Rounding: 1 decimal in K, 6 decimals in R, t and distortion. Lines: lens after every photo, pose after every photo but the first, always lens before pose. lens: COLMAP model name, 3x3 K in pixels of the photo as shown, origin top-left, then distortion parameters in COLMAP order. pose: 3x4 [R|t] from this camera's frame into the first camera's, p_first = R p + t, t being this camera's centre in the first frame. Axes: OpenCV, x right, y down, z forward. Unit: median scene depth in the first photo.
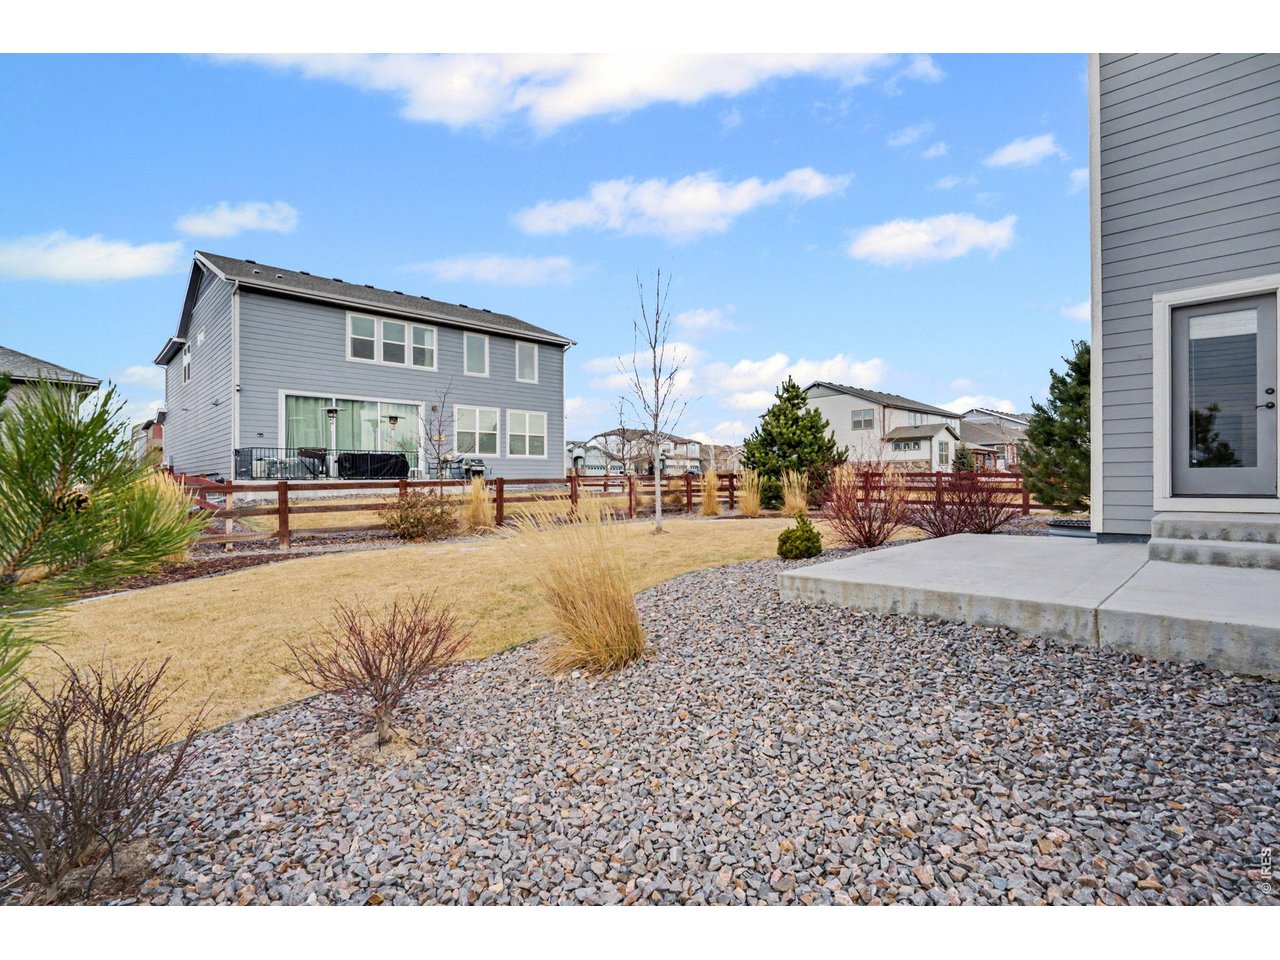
lens RADIAL K [[616.8, 0, 634.3], [0, 616.8, 485.9], [0, 0, 1]] dist [0.003129, 0.000350]
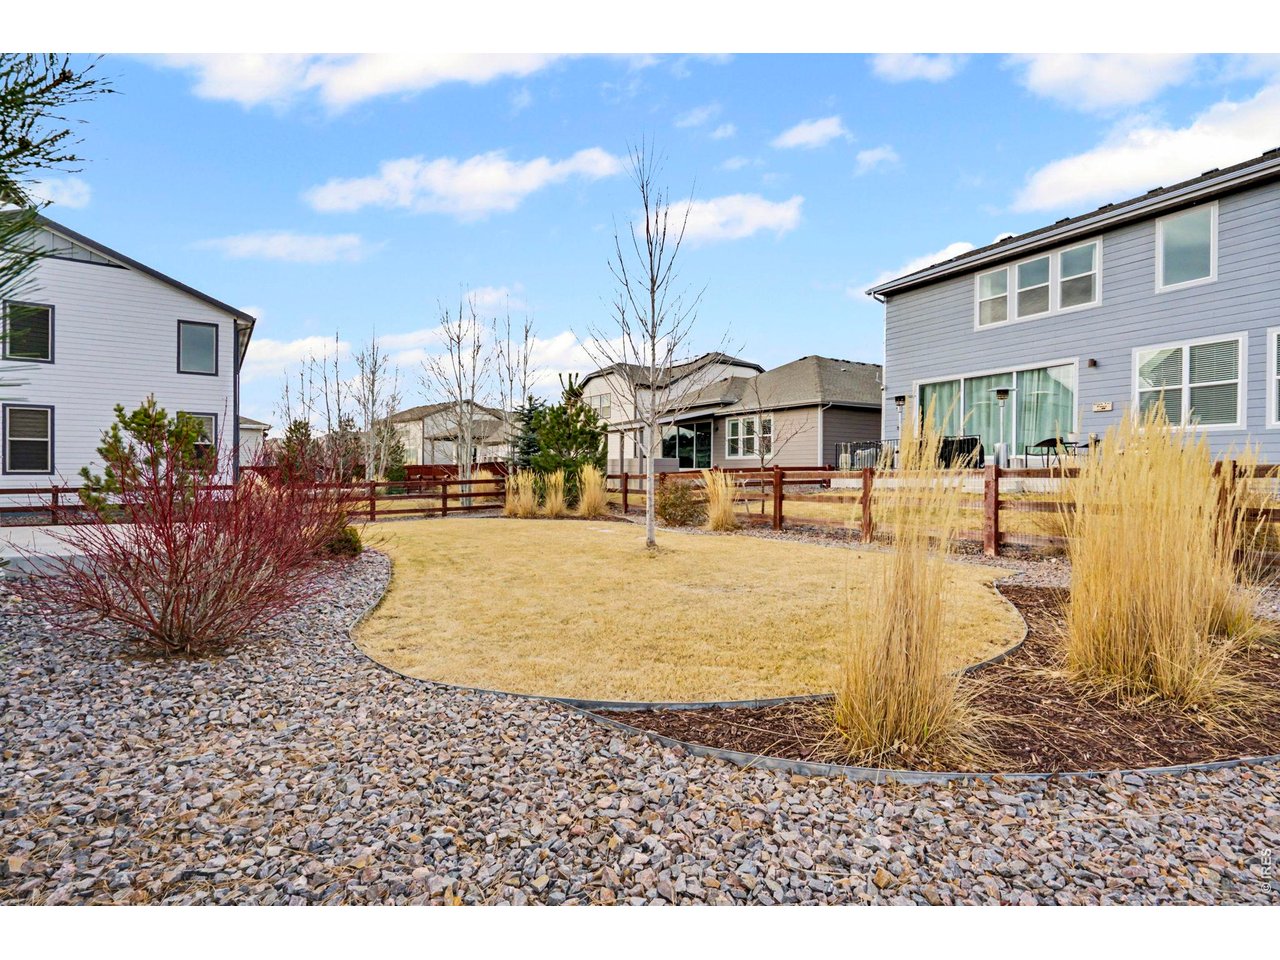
lens RADIAL K [[616.8, 0, 634.3], [0, 616.8, 485.9], [0, 0, 1]] dist [0.003129, 0.000350]
pose [[-0.254033, 0.023657, -0.966906, 0.457543], [-0.011155, 0.999563, 0.027387, -0.008582], [0.967131, 0.017743, -0.253658, 0.735593]]
